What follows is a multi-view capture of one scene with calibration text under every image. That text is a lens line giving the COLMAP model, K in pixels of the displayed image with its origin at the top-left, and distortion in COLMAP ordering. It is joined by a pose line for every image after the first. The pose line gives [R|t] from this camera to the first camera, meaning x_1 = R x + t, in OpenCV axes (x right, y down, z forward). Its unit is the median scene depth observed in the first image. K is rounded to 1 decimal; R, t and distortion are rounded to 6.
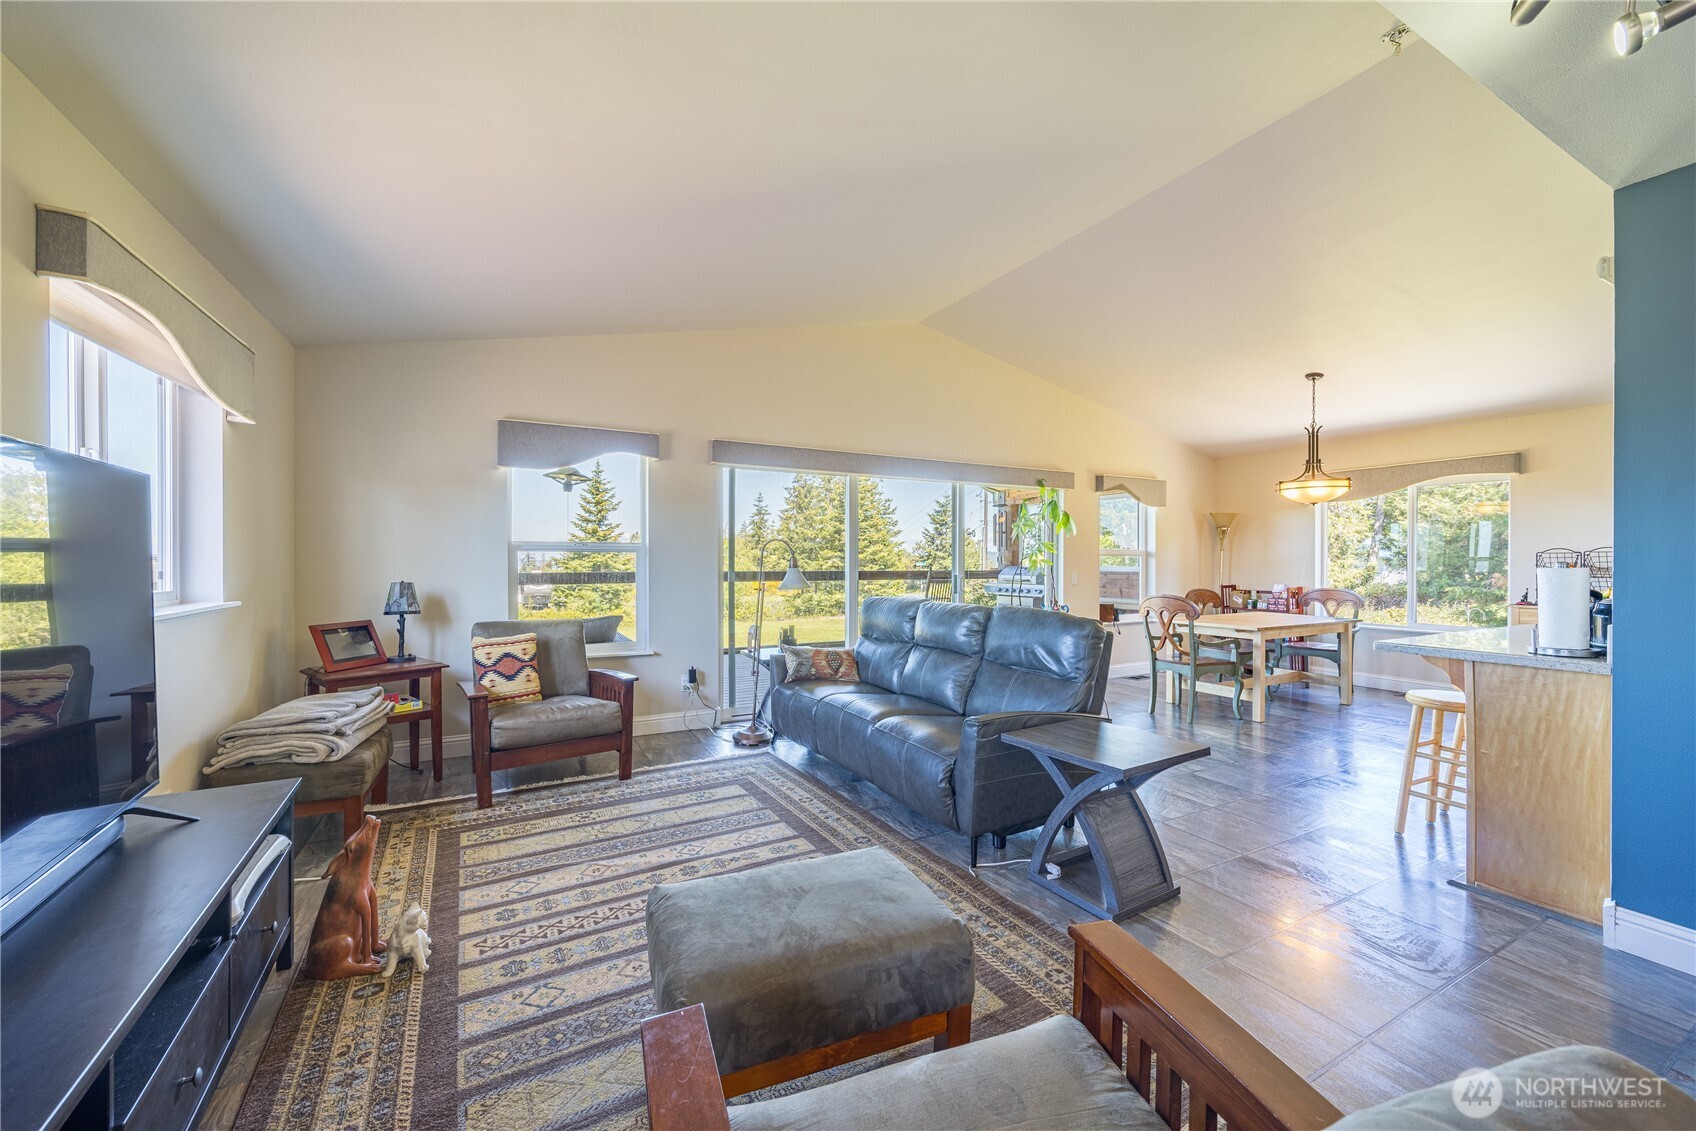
lens RADIAL K [[651.0, 0, 853.6], [0, 651.0, 565.0], [0, 0, 1]] dist [-0.002253, -0.000359]
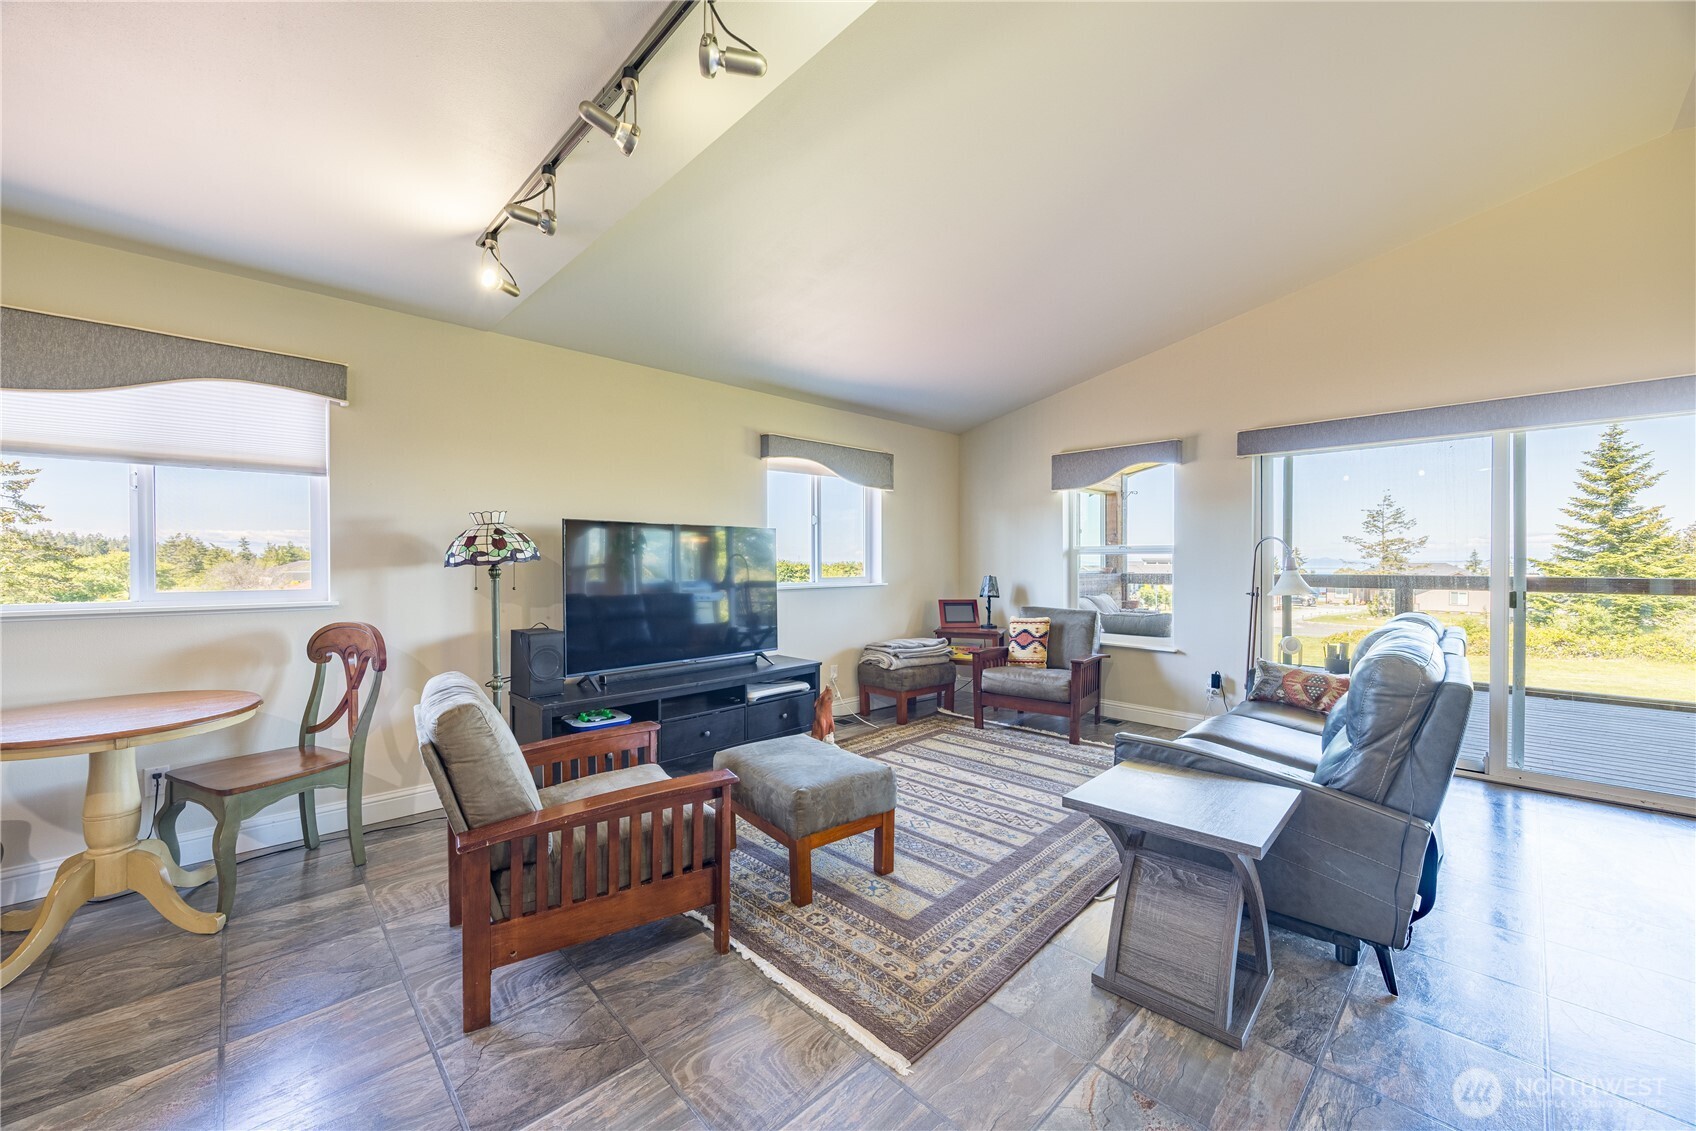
lens RADIAL K [[651.0, 0, 849.5], [0, 651.0, 568.1], [0, 0, 1]] dist [-0.002253, -0.000359]
pose [[0.266876, 0.008414, -0.963694, 0.767120], [-0.005653, 0.999958, 0.007165, -0.002098], [0.963714, 0.003535, 0.266913, 0.307389]]
